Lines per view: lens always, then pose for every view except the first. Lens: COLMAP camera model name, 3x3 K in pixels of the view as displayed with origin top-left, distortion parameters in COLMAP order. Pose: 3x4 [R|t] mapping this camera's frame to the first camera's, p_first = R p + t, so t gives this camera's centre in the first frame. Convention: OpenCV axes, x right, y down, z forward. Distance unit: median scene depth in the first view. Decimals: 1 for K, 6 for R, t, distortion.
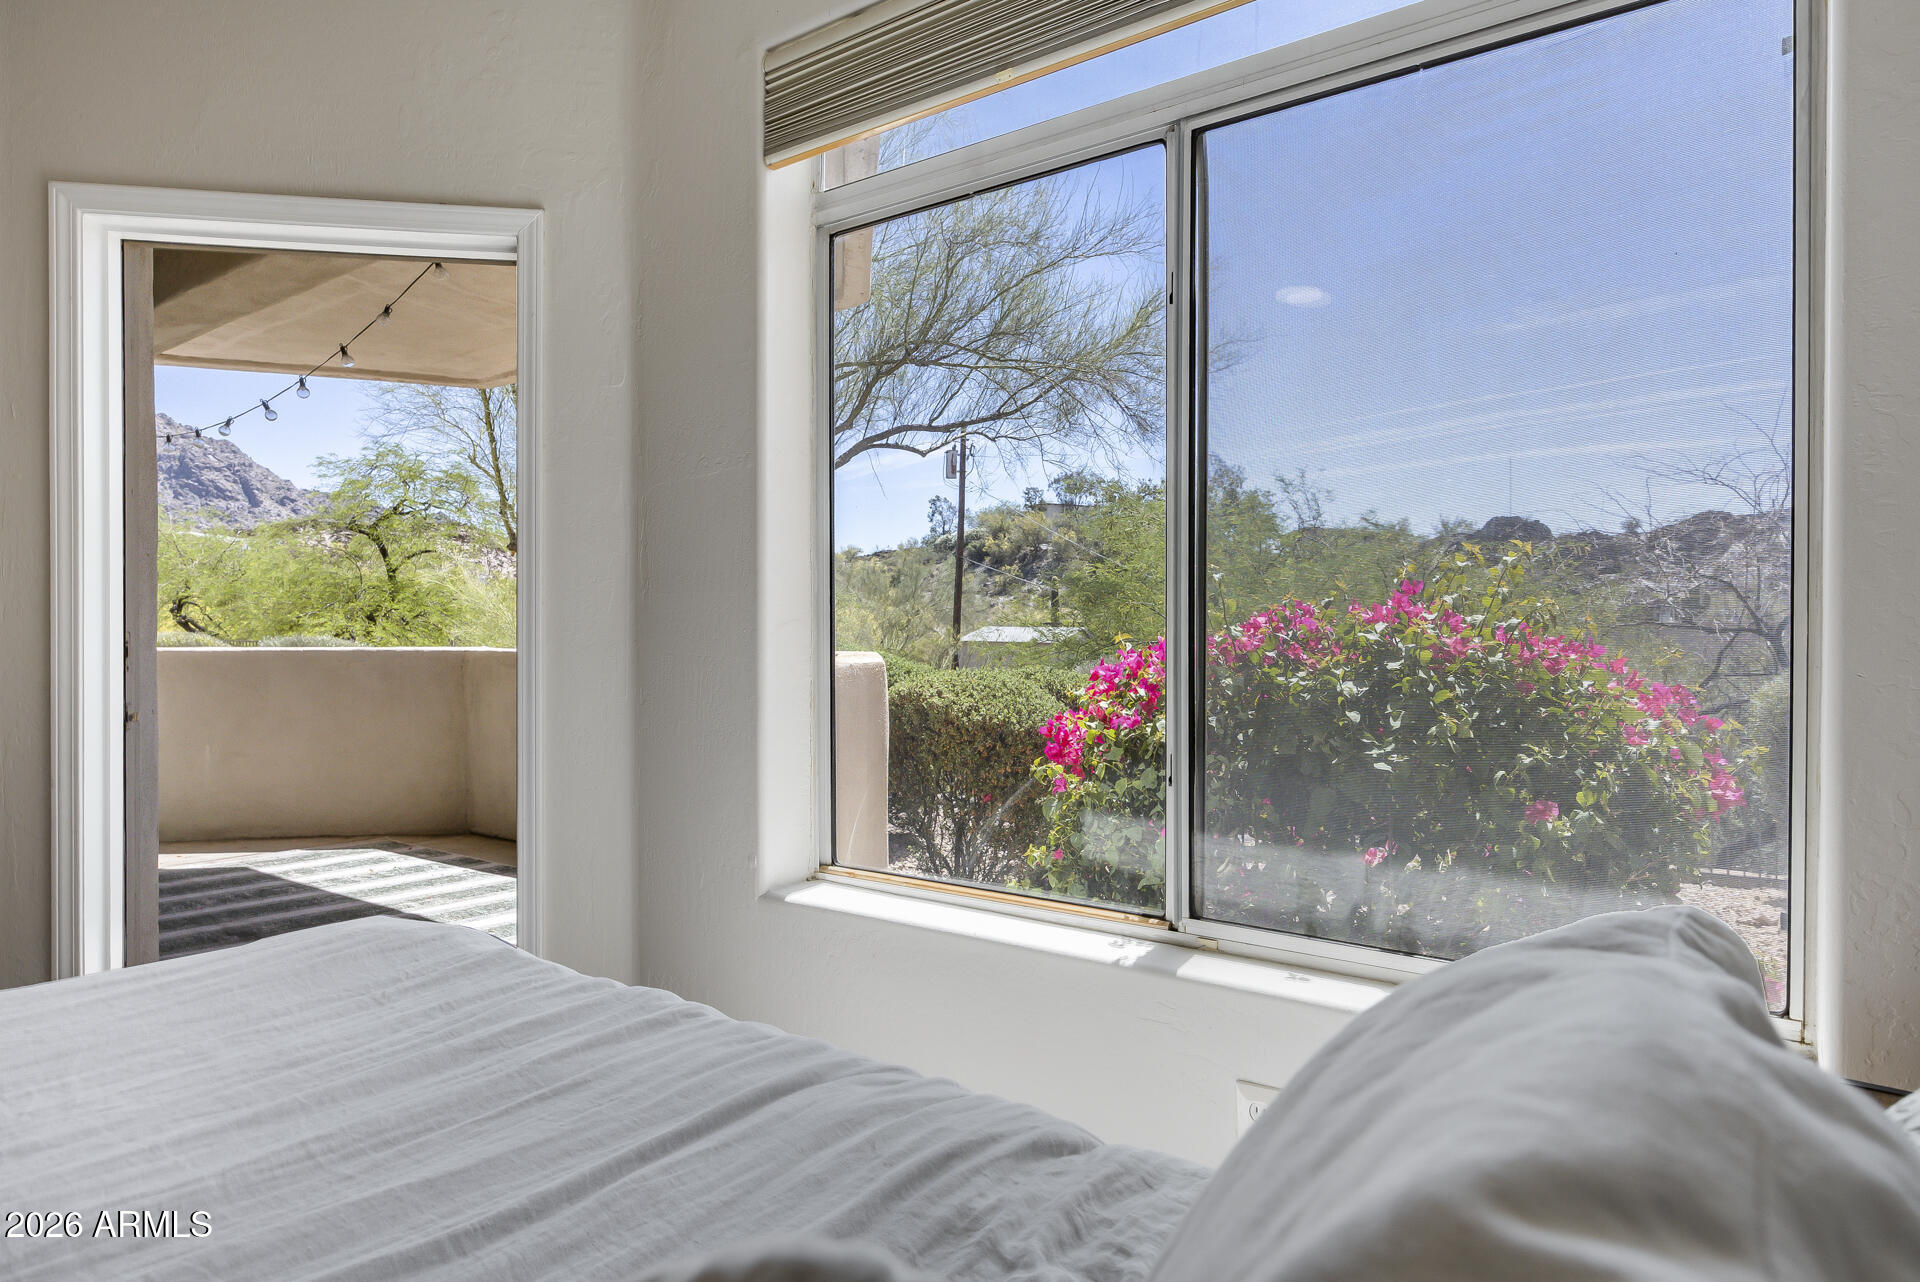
lens RADIAL K [[1104.2, 0, 977.0], [0, 1104.2, 635.2], [0, 0, 1]] dist [0.001927, -0.000606]
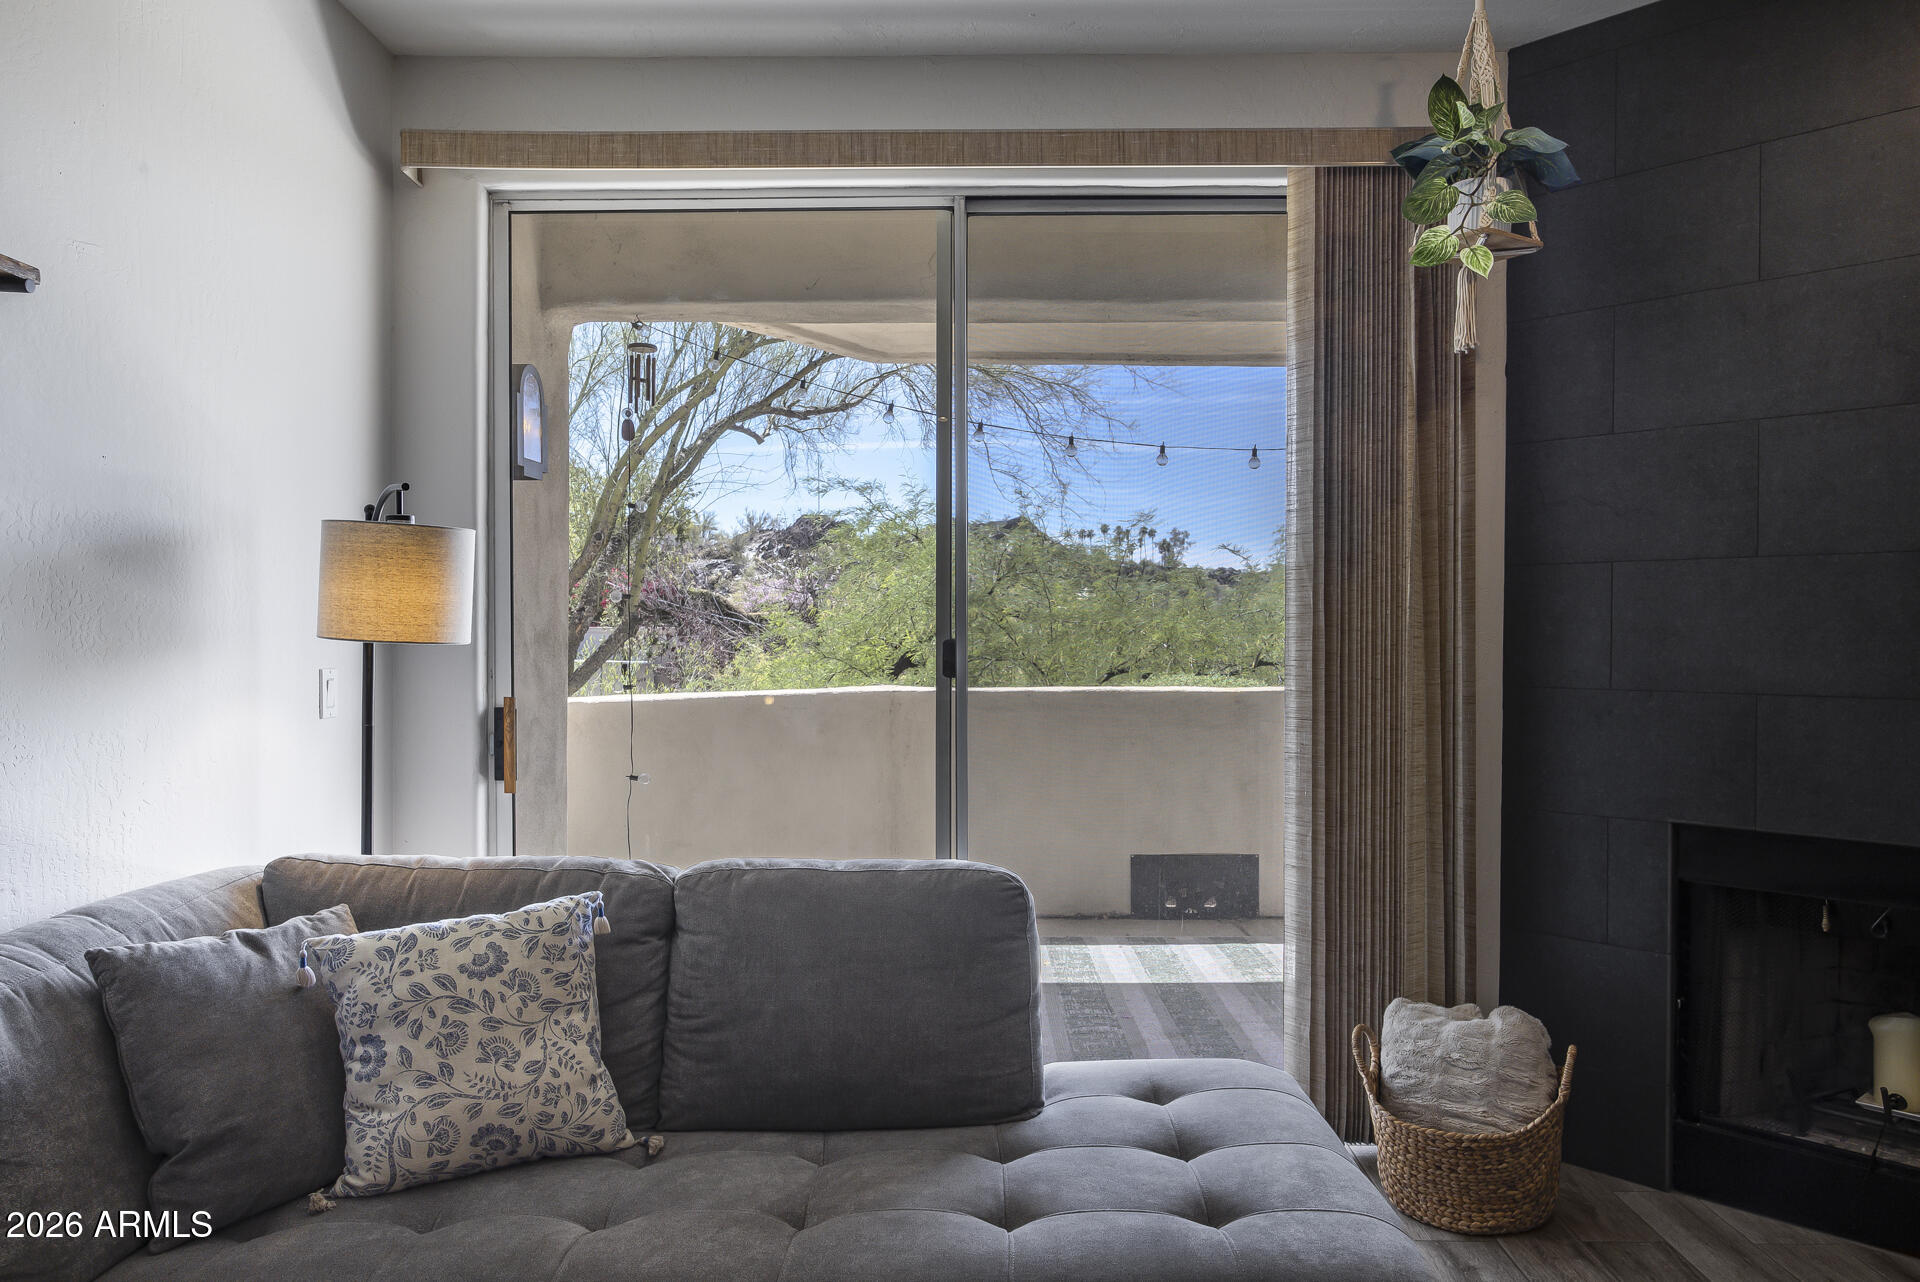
lens RADIAL K [[1283.0, 0, 975.8], [0, 1283.0, 648.6], [0, 0, 1]] dist [-0.006025, 0.001154]
pose [[0.817245, -0.005688, 0.576263, -0.296369], [0.000597, 0.999959, 0.009025, -0.007931], [-0.576291, -0.007032, 0.817215, 0.060187]]
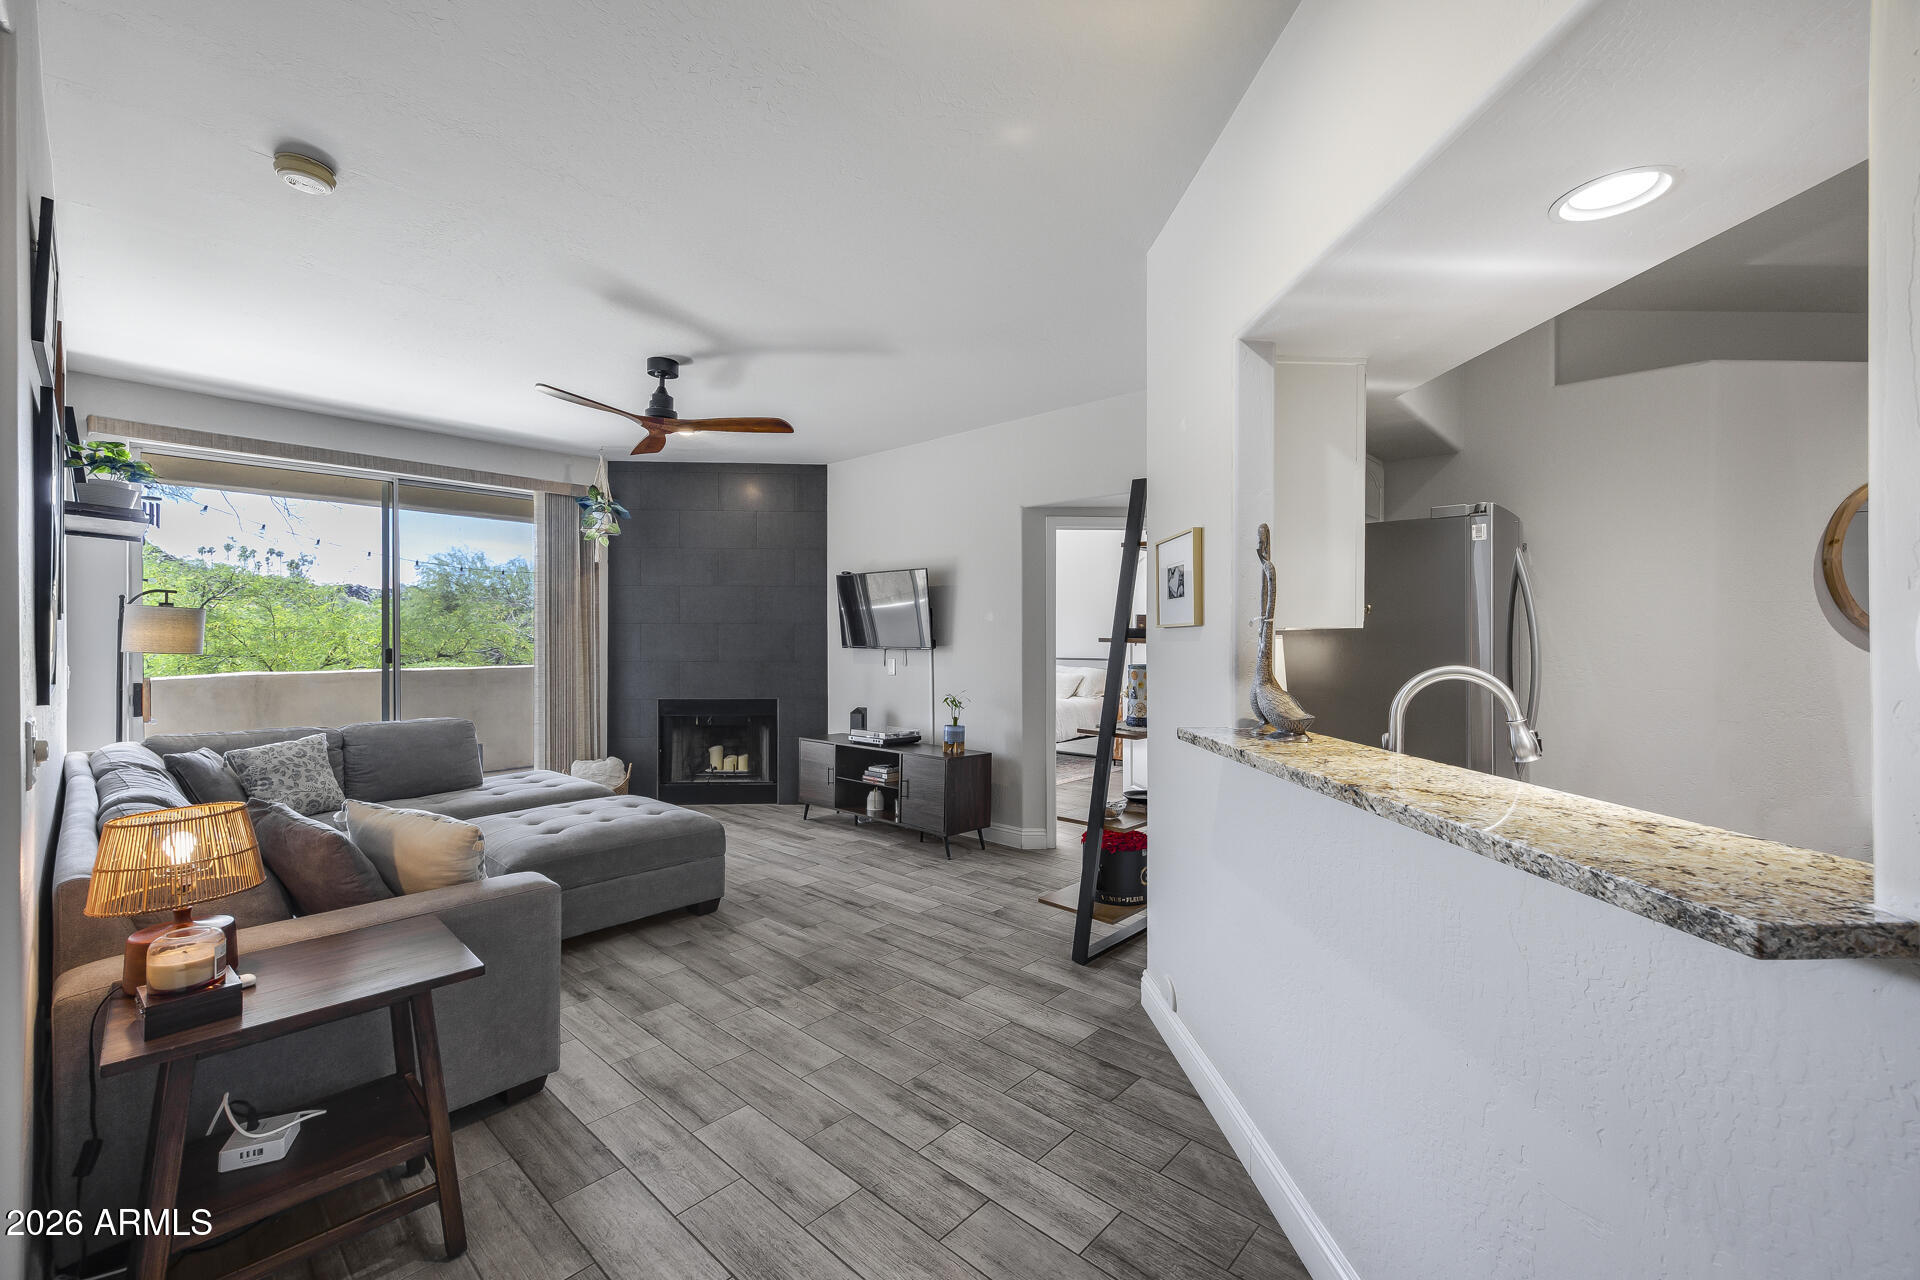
lens RADIAL K [[789.7, 0, 960.4], [0, 789.7, 640.6], [0, 0, 1]] dist [0.011434, -0.000345]
pose [[0.109217, -0.006134, 0.993999, -0.440822], [0.001073, 0.999981, 0.006053, -0.011537], [-0.994017, 0.000405, 0.109222, -0.017031]]
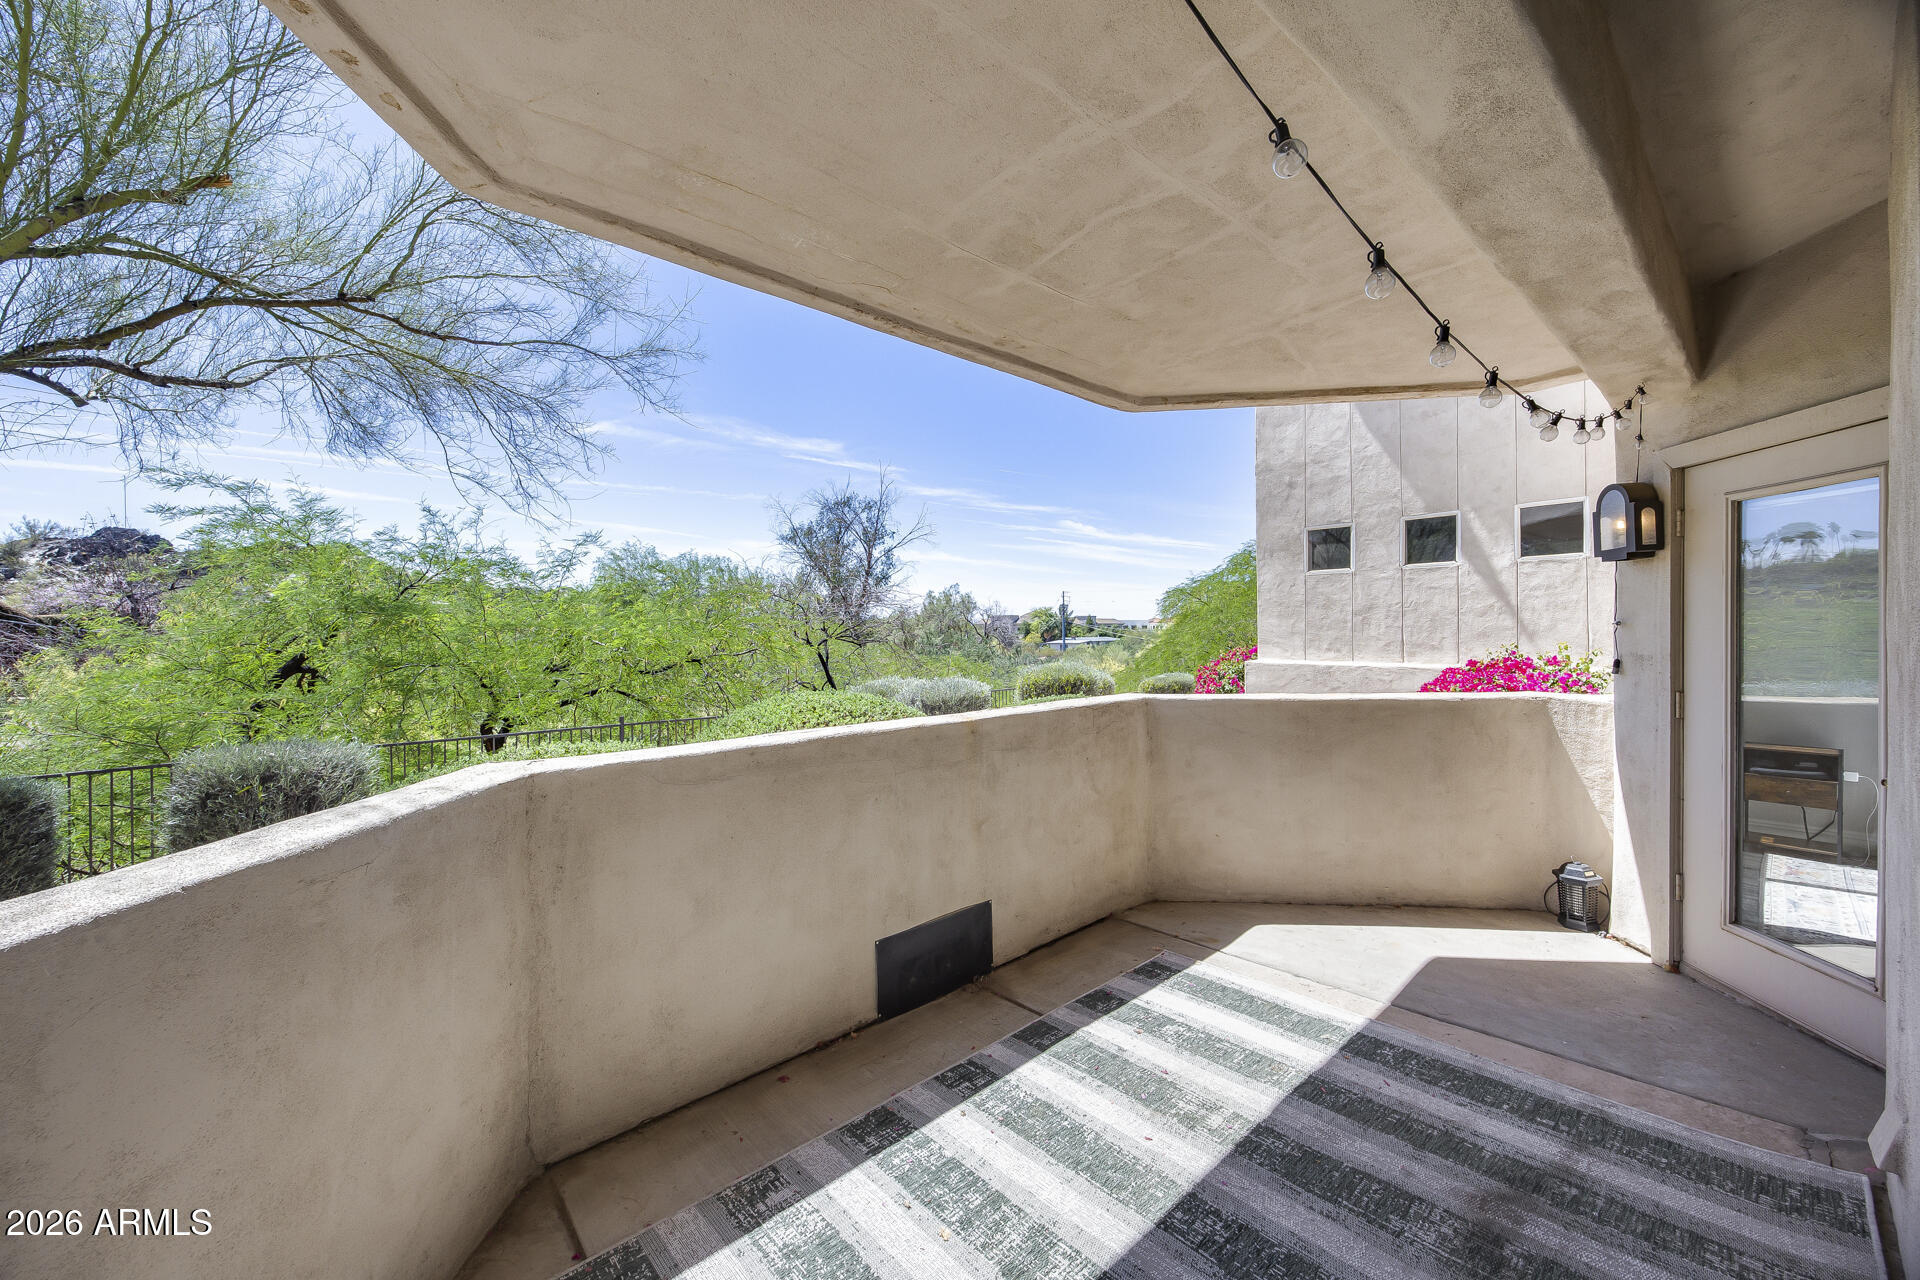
lens RADIAL K [[732.2, 0, 954.1], [0, 732.2, 632.6], [0, 0, 1]] dist [-0.005979, -0.000228]
pose [[0.222693, -0.007840, 0.974857, -0.221977], [0.008041, 0.999948, 0.006205, -0.013903], [-0.974855, 0.006457, 0.222745, 0.236509]]
